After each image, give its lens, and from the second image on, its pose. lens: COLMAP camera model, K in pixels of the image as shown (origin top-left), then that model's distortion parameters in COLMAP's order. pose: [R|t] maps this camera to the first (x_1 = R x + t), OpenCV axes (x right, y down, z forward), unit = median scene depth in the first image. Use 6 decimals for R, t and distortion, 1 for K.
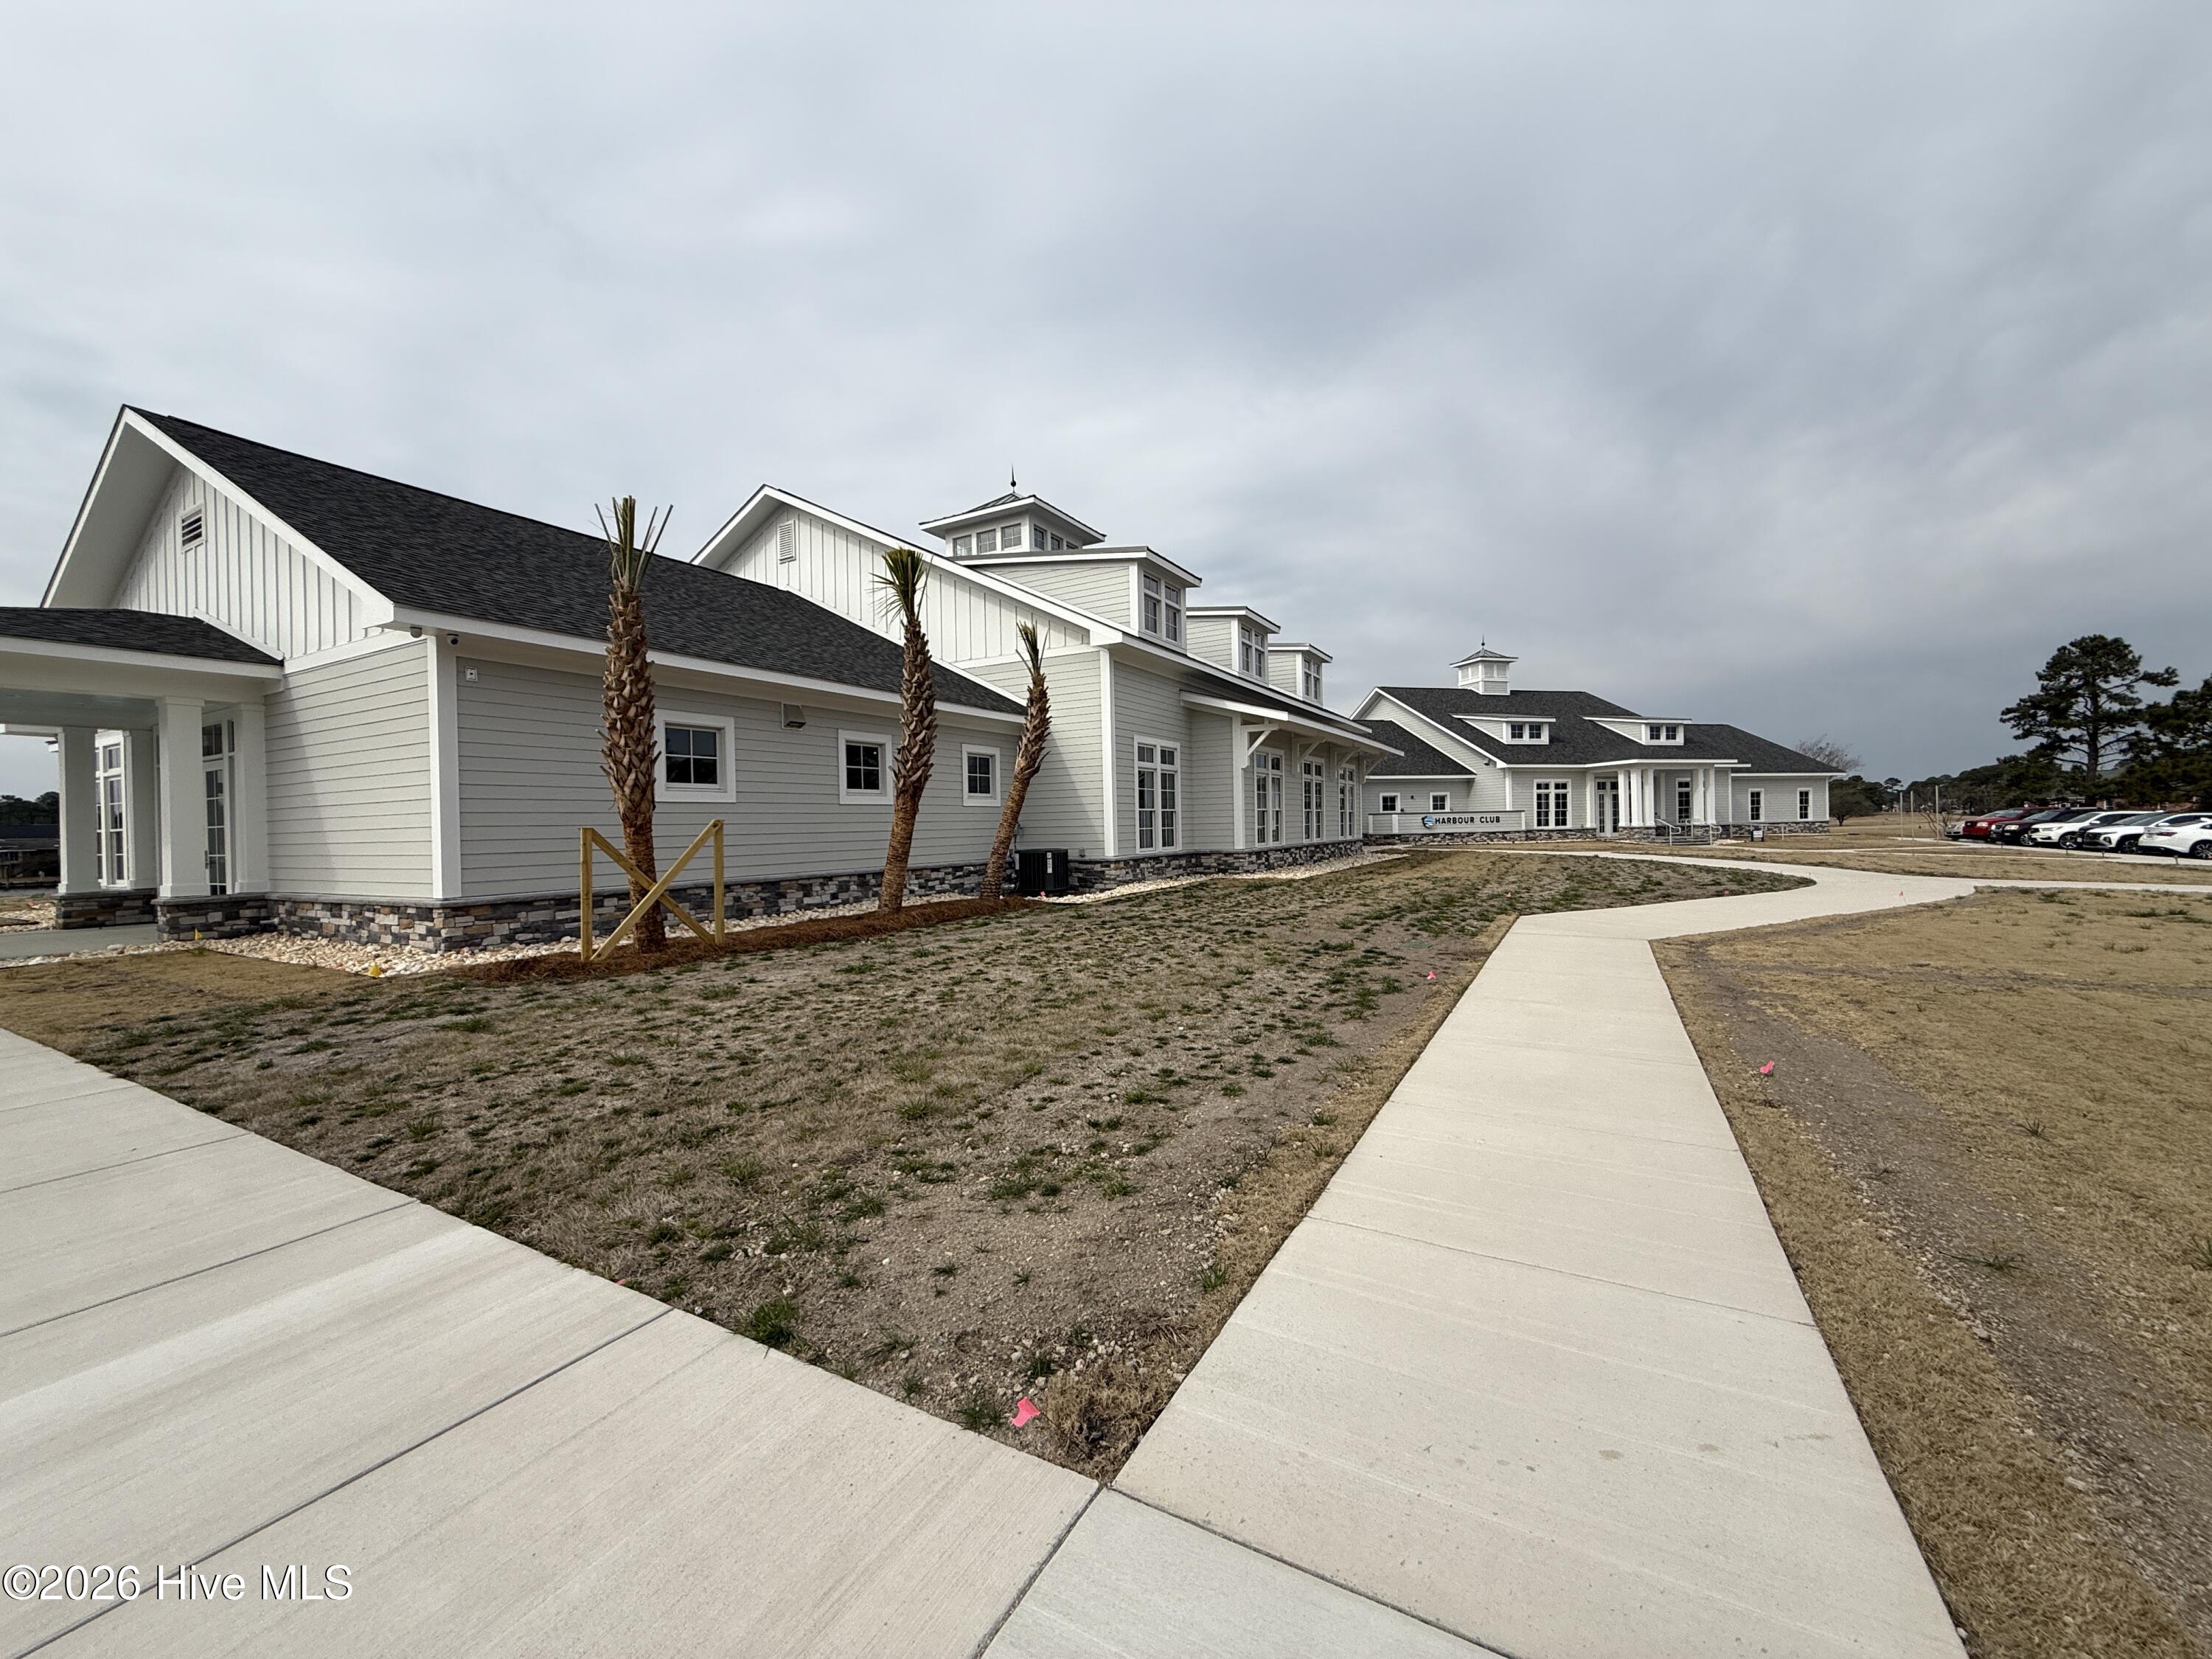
lens RADIAL K [[874.9, 0, 1106.0], [0, 874.9, 829.5], [0, 0, 1]] dist [0.000412, 0.000009]
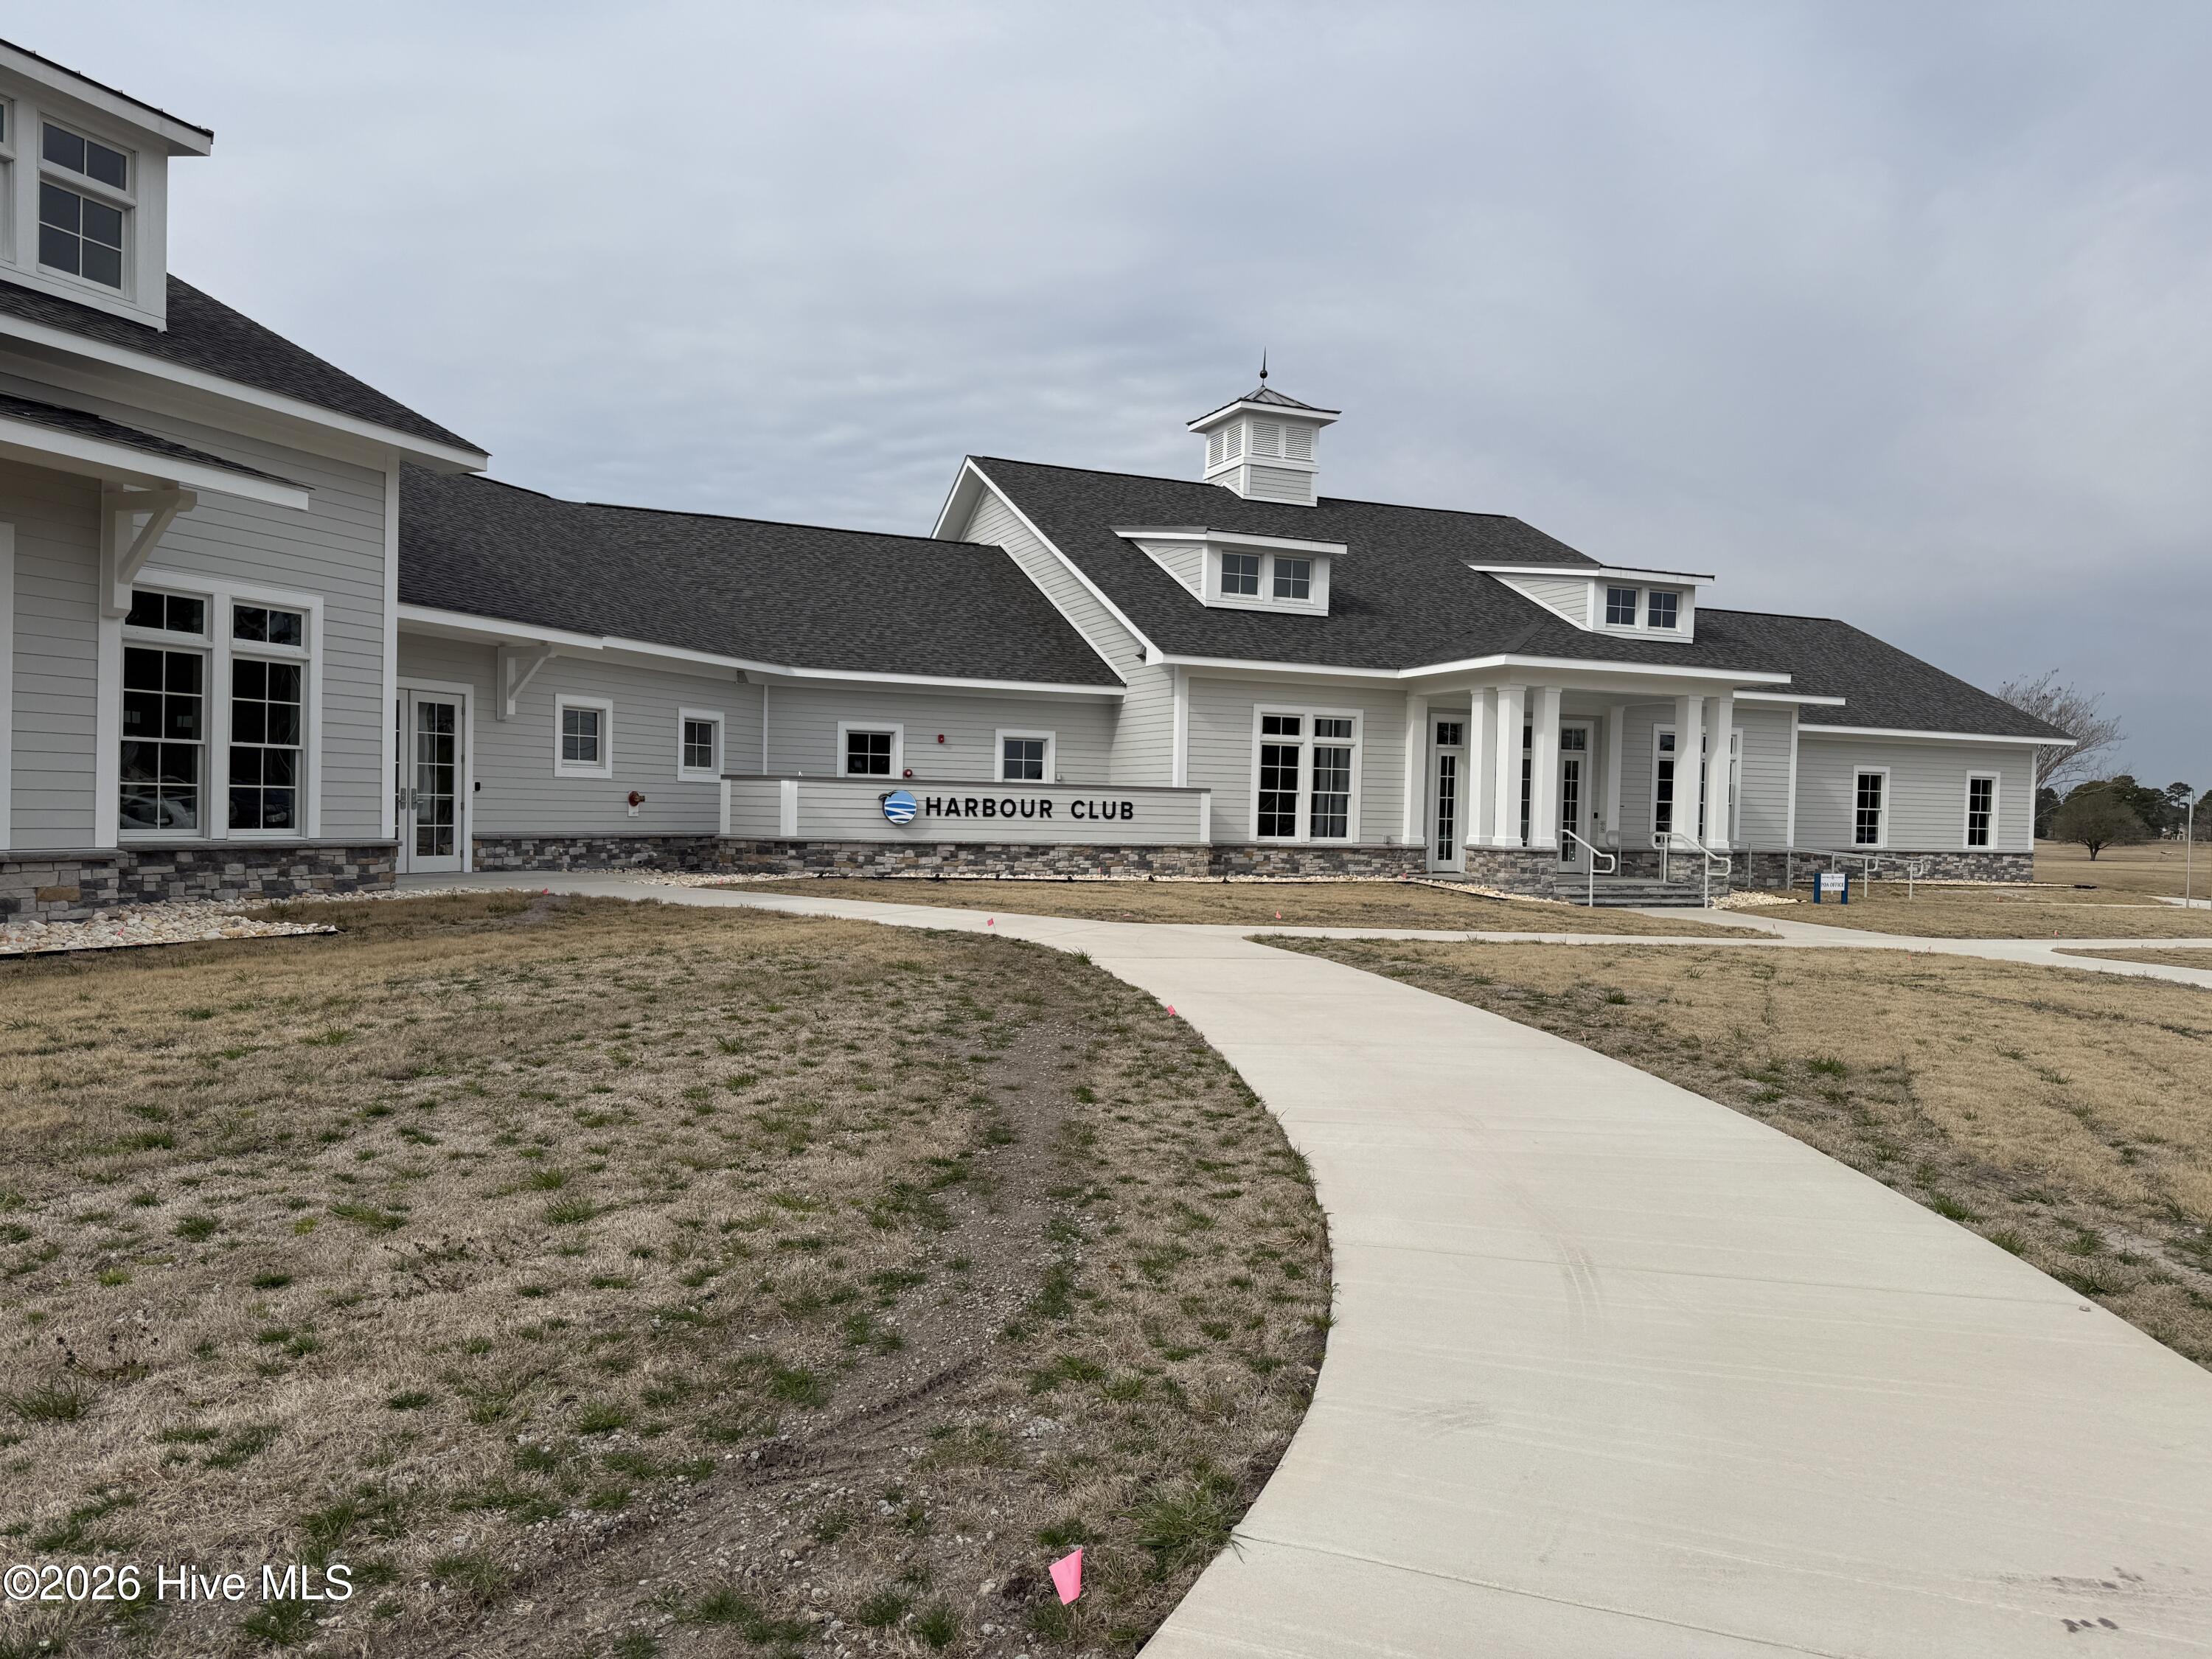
lens RADIAL K [[1492.9, 0, 1106.0], [0, 1492.9, 829.5], [0, 0, 1]] dist [0.001868, -0.129559]
pose [[0.995195, 0.043132, 0.087901, 0.364435], [-0.043924, 0.999010, 0.007096, -0.007349], [-0.087508, -0.010923, 0.996104, 0.382772]]
